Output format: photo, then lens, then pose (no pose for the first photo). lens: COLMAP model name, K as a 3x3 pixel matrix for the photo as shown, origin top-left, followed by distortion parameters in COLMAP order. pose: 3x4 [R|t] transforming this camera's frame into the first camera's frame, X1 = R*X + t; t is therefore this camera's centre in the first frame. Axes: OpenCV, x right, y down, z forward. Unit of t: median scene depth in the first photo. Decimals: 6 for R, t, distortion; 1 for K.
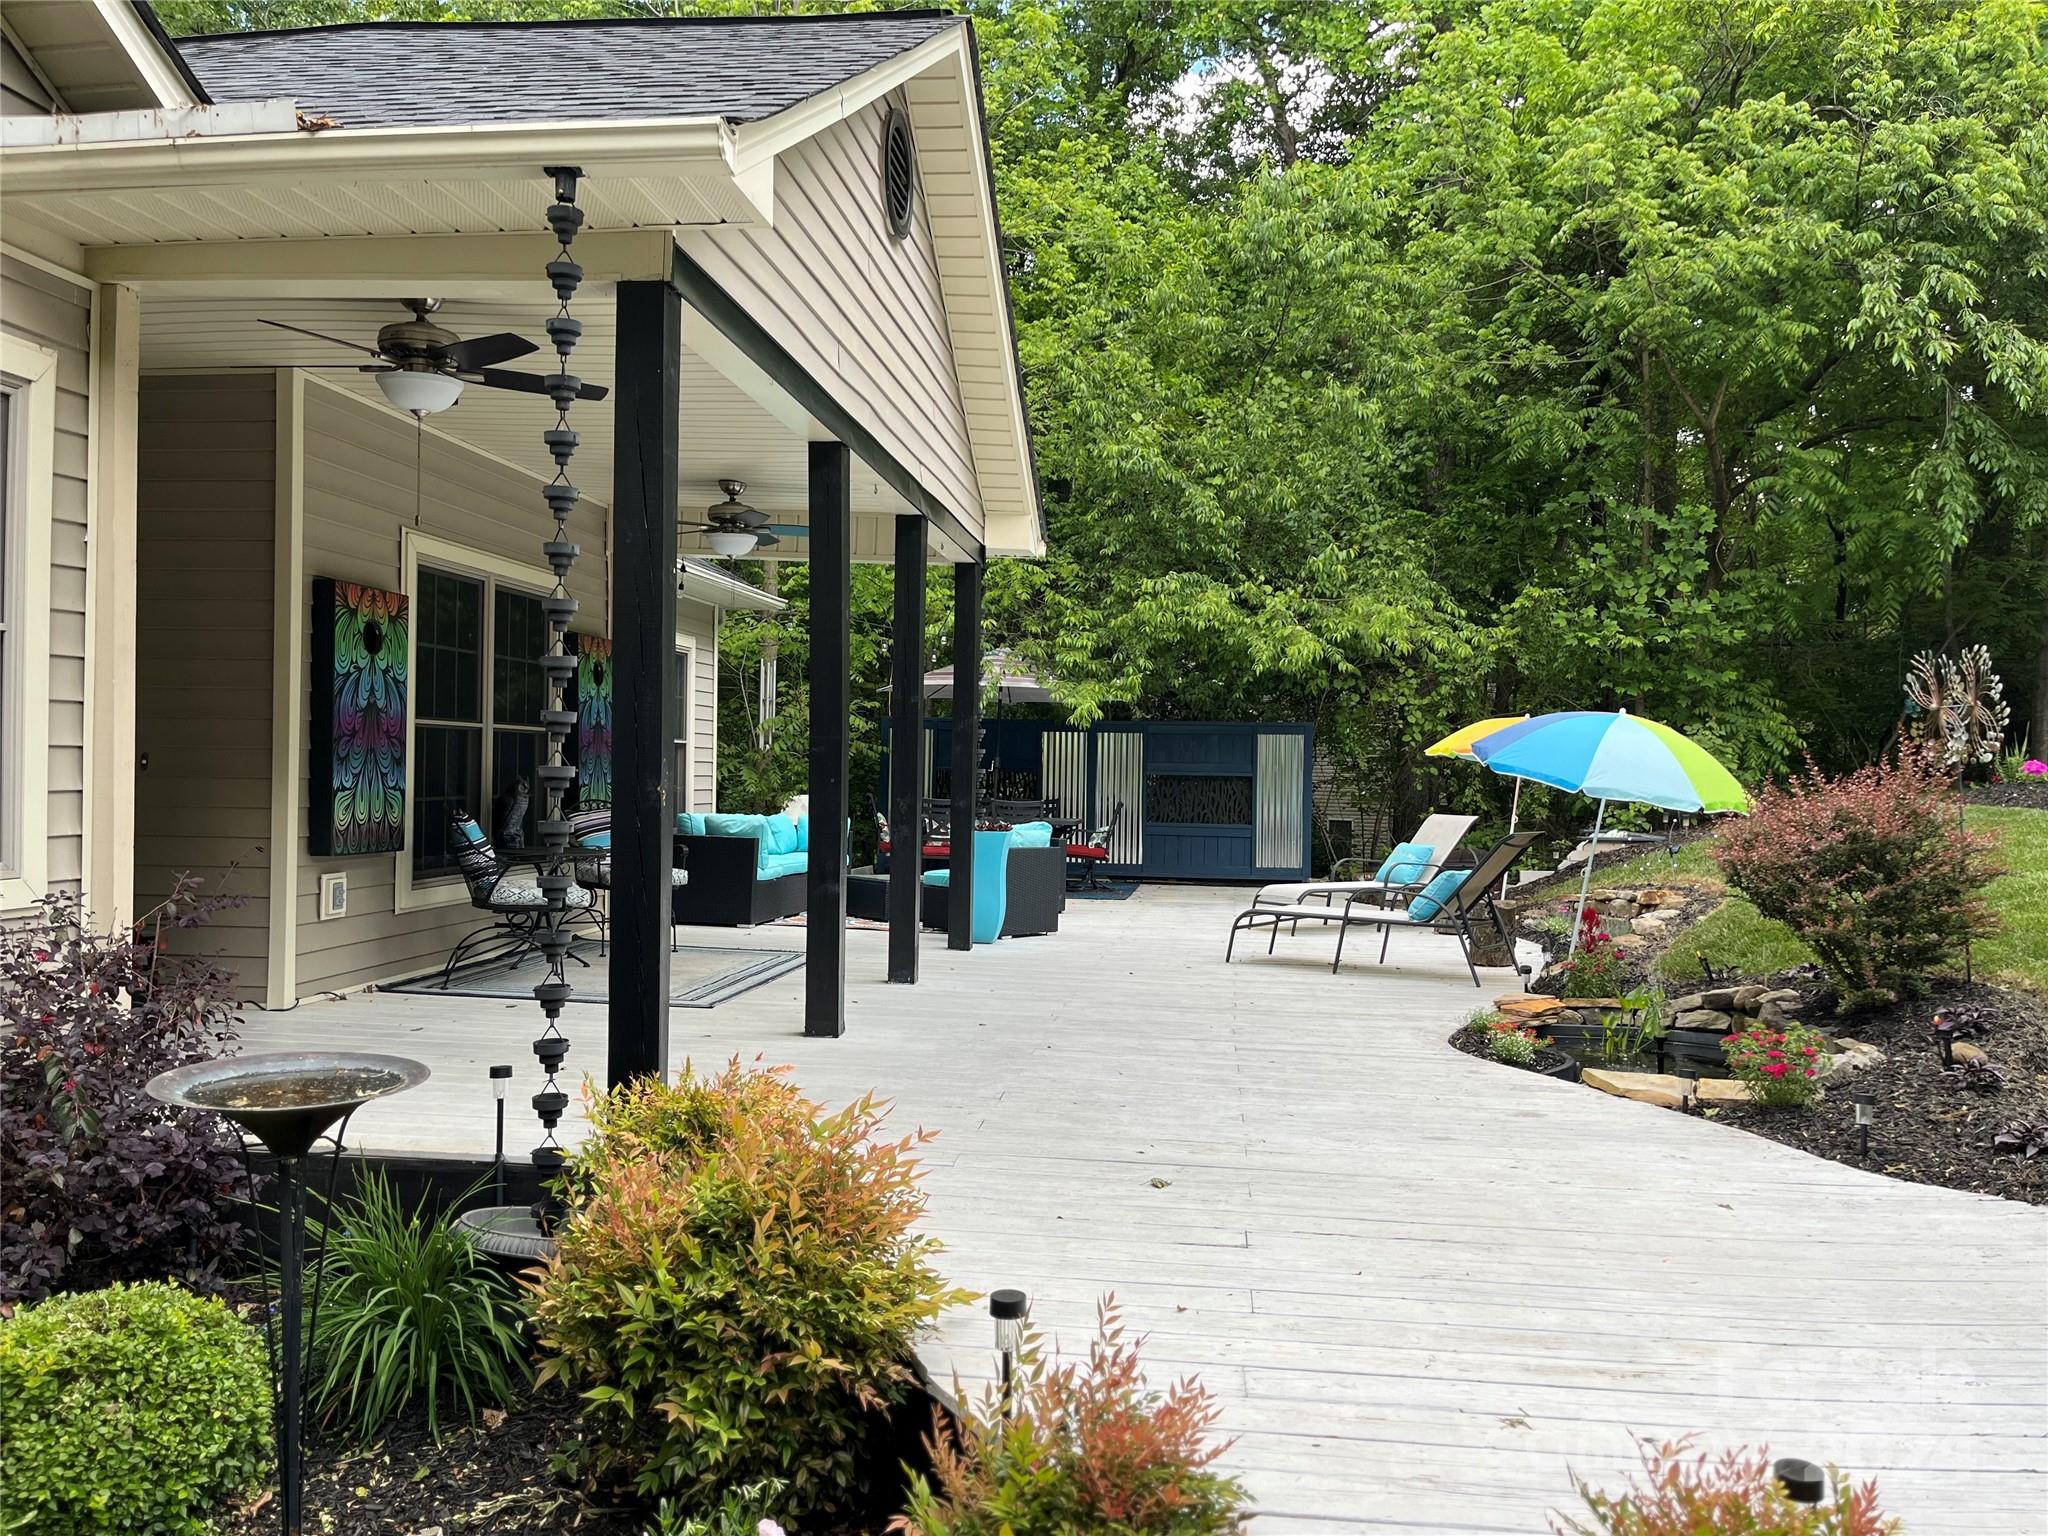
lens RADIAL K [[1545.6, 0, 1018.9], [0, 1545.6, 772.6], [0, 0, 1]] dist [0.058979, -0.062104]
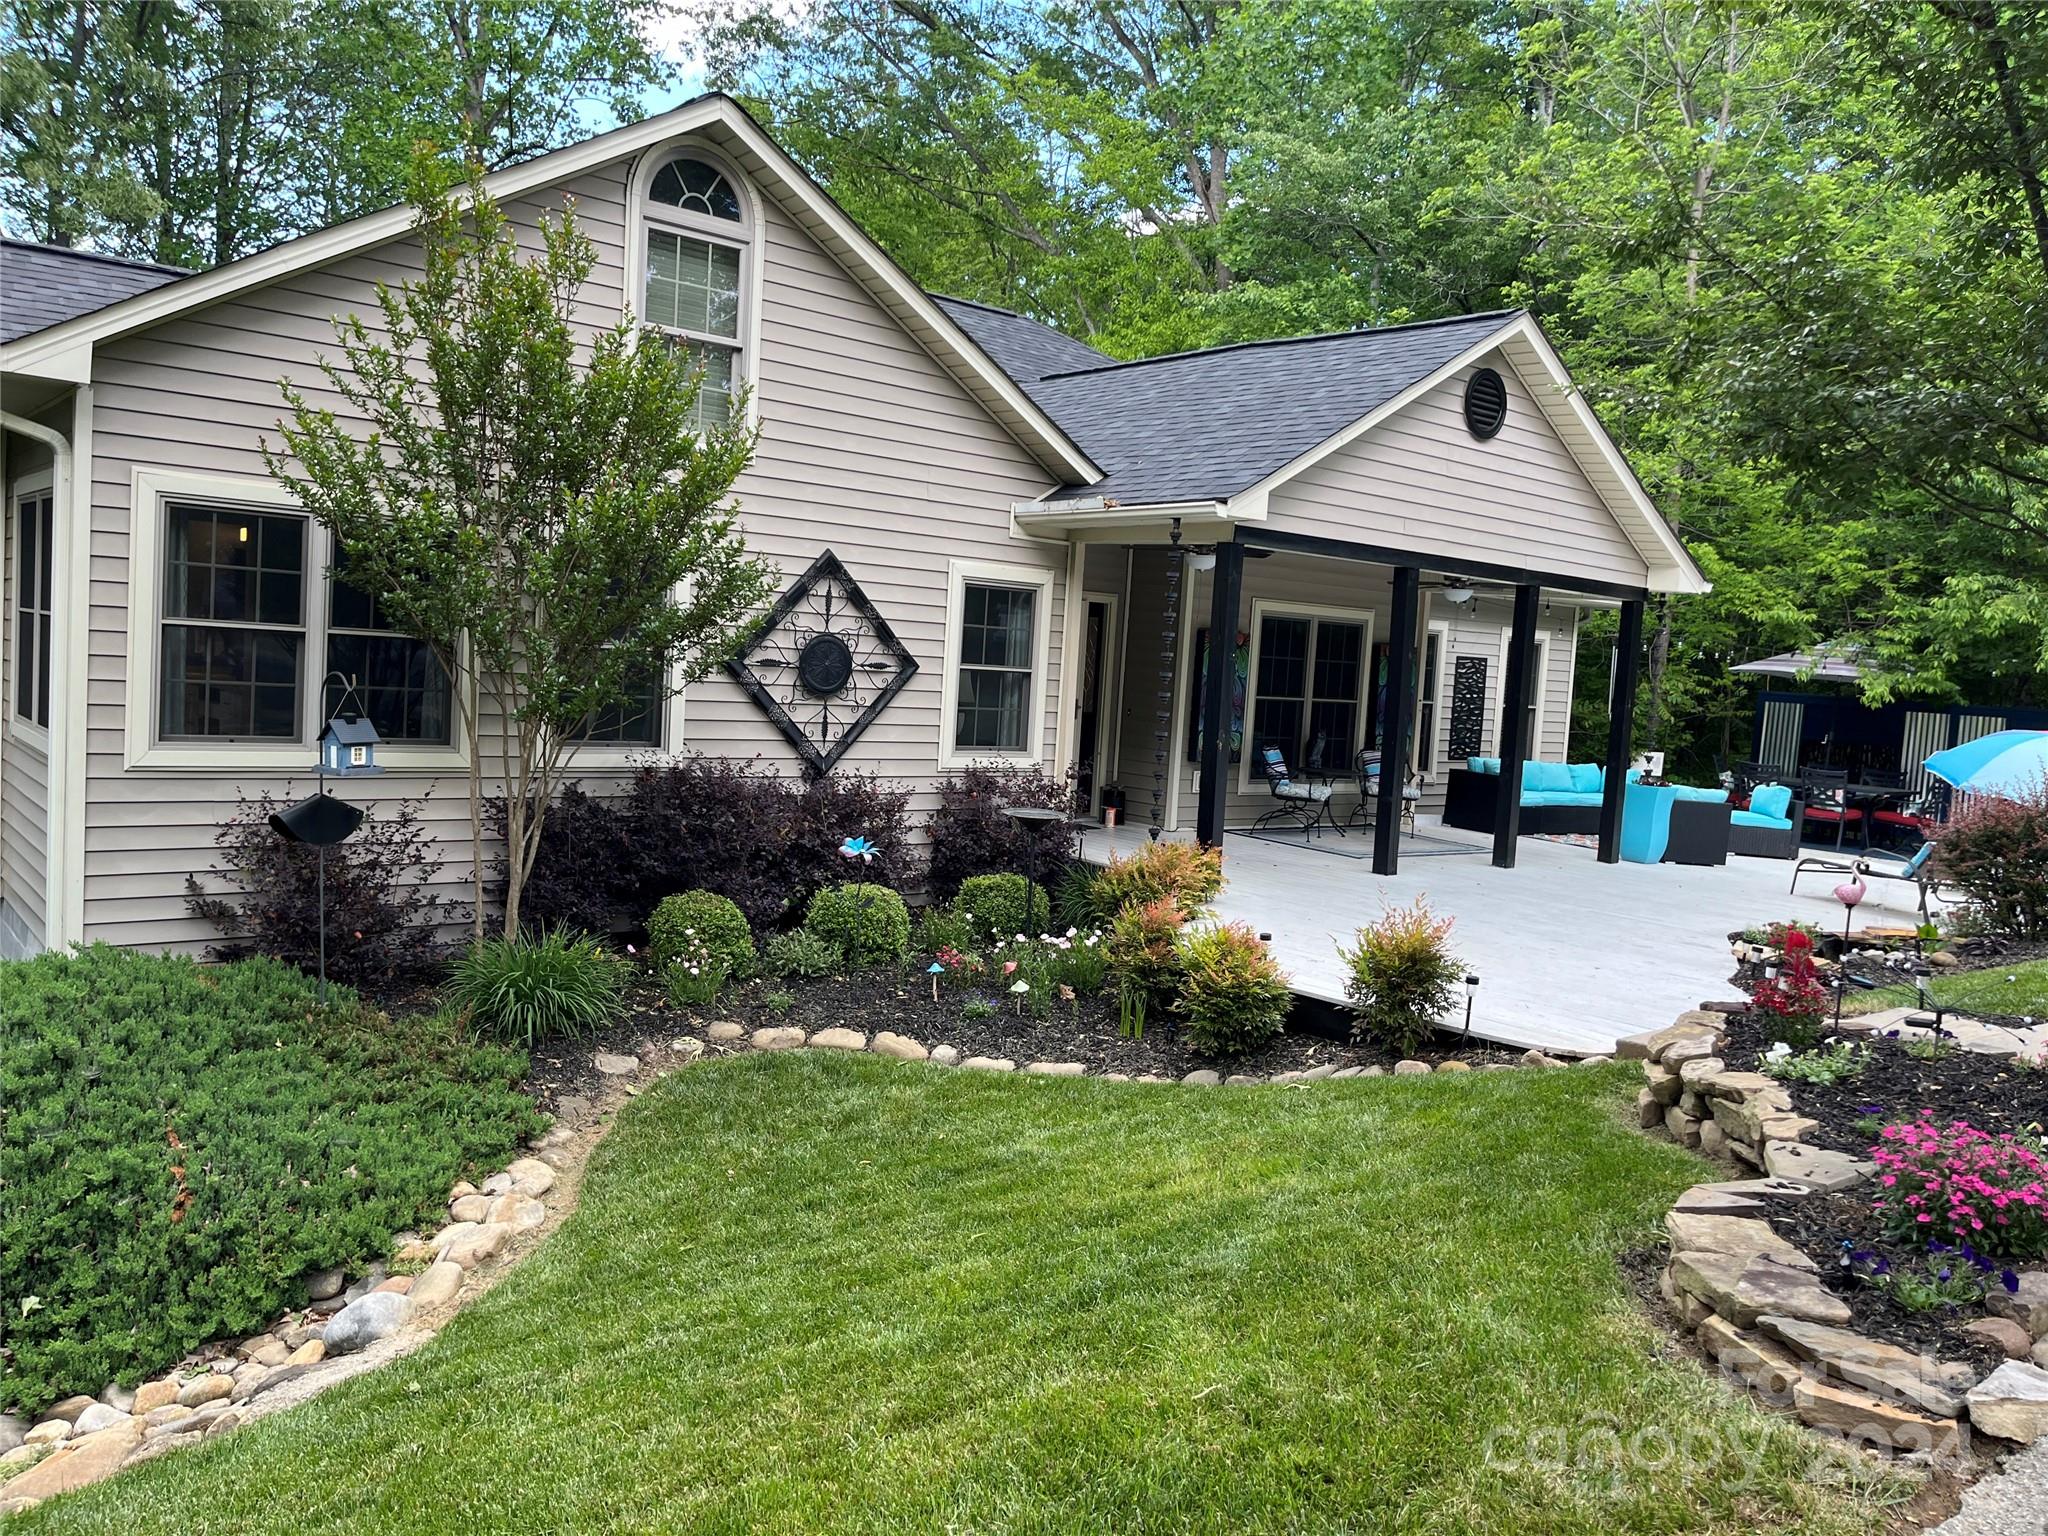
lens RADIAL K [[1545.6, 0, 1018.9], [0, 1545.6, 772.6], [0, 0, 1]] dist [0.058979, -0.062104]
pose [[0.733537, 0.082196, -0.674661, 0.681115], [-0.051958, 0.996537, 0.064919, -0.048025], [0.677661, -0.012567, 0.735267, -0.595461]]
